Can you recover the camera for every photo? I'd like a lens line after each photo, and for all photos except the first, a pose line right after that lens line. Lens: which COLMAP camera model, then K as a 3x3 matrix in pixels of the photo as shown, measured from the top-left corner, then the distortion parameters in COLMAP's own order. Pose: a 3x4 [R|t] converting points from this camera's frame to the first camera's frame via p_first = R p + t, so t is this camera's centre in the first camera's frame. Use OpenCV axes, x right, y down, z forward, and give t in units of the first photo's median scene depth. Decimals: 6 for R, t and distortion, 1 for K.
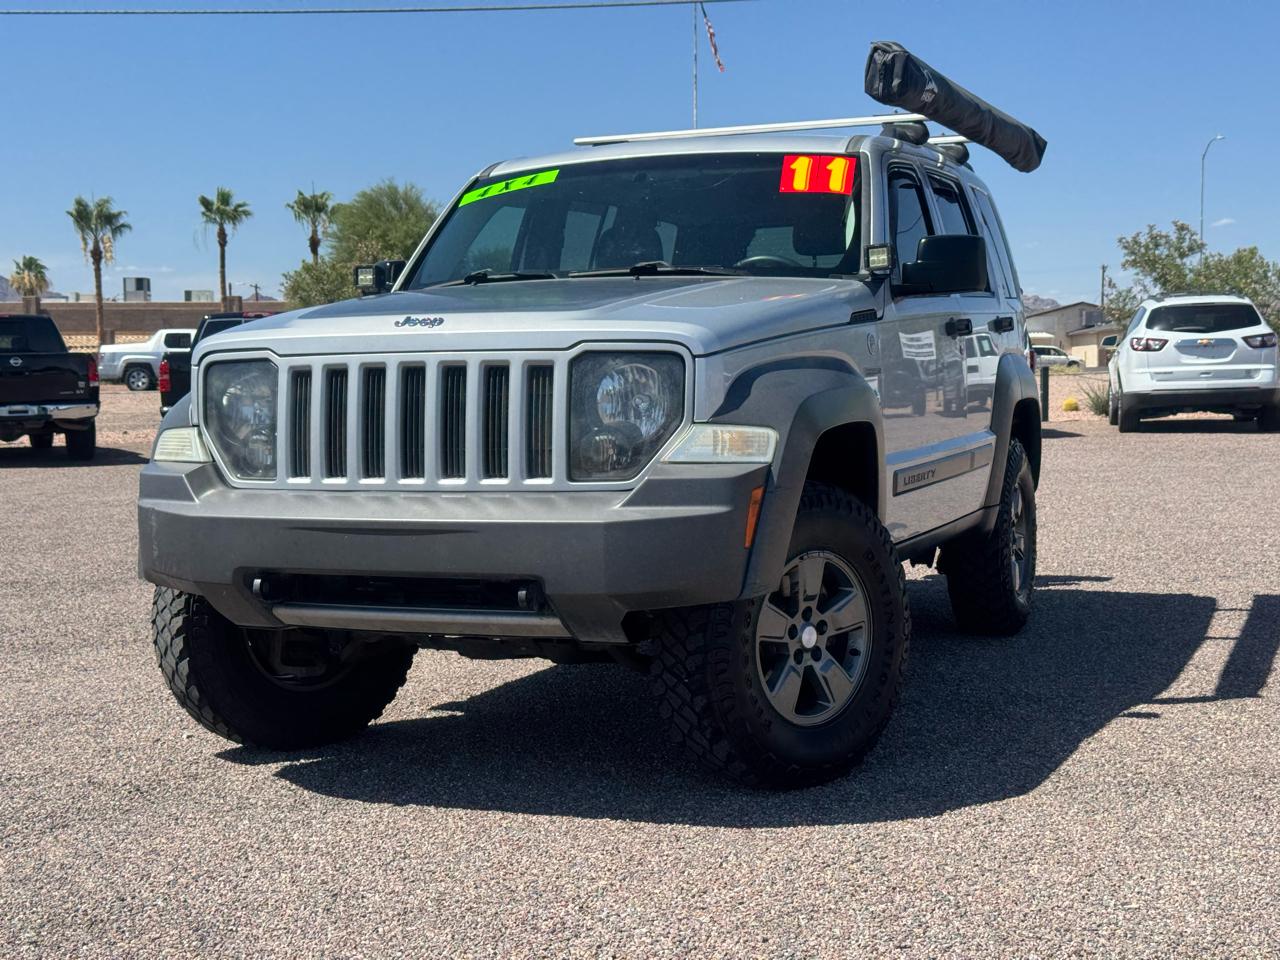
lens RADIAL K [[1759.8, 0, 659.4], [0, 1759.8, 515.5], [0, 0, 1]] dist [0.169039, -0.342437]
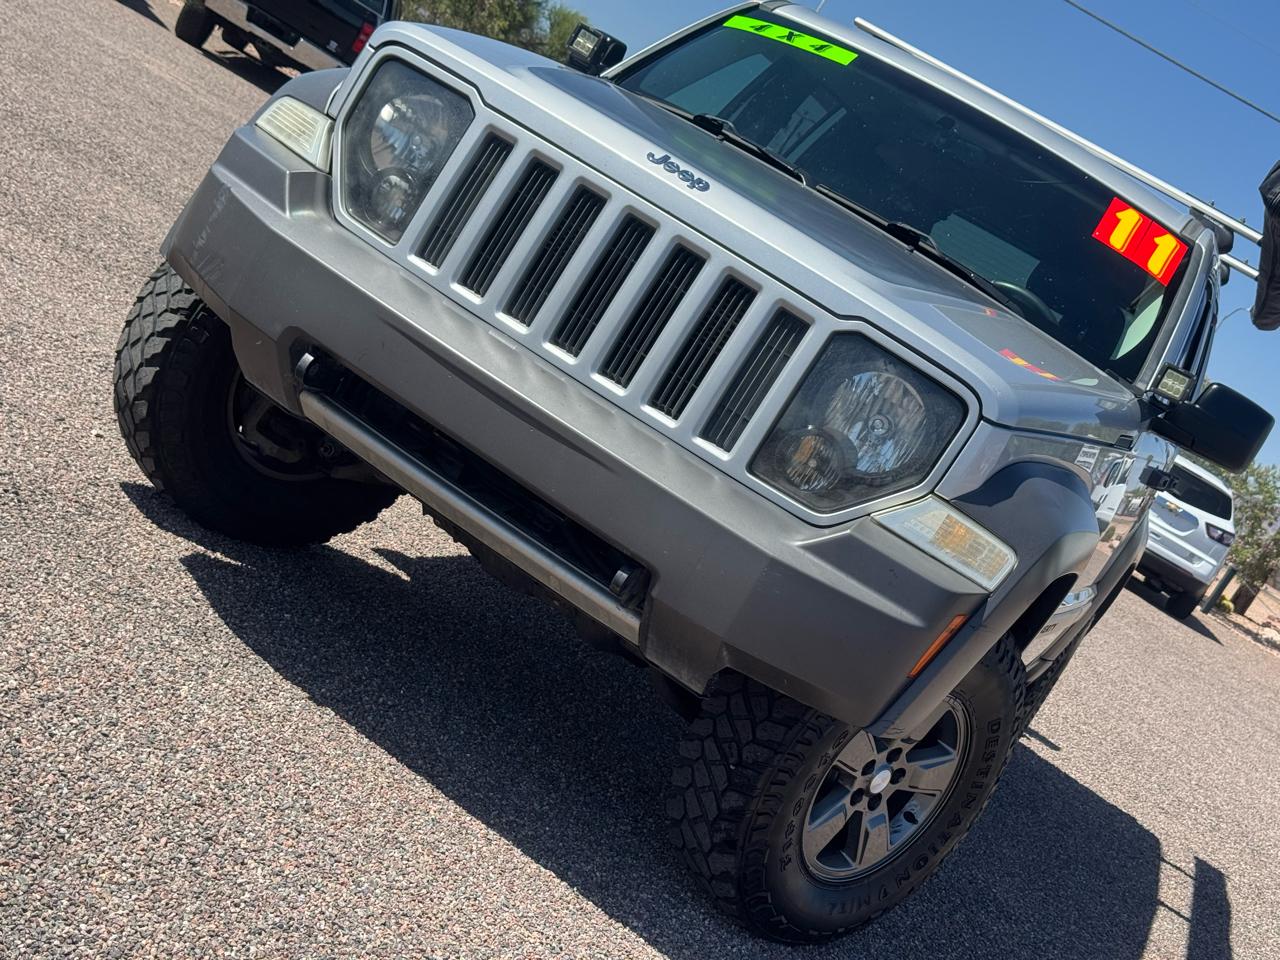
lens RADIAL K [[1759.8, 0, 659.4], [0, 1759.8, 515.5], [0, 0, 1]] dist [0.169039, -0.342437]
pose [[0.850391, 0.516859, 0.098447, -0.132512], [-0.523536, 0.849853, 0.060499, -0.026308], [-0.052396, -0.102988, 0.993302, 0.238138]]
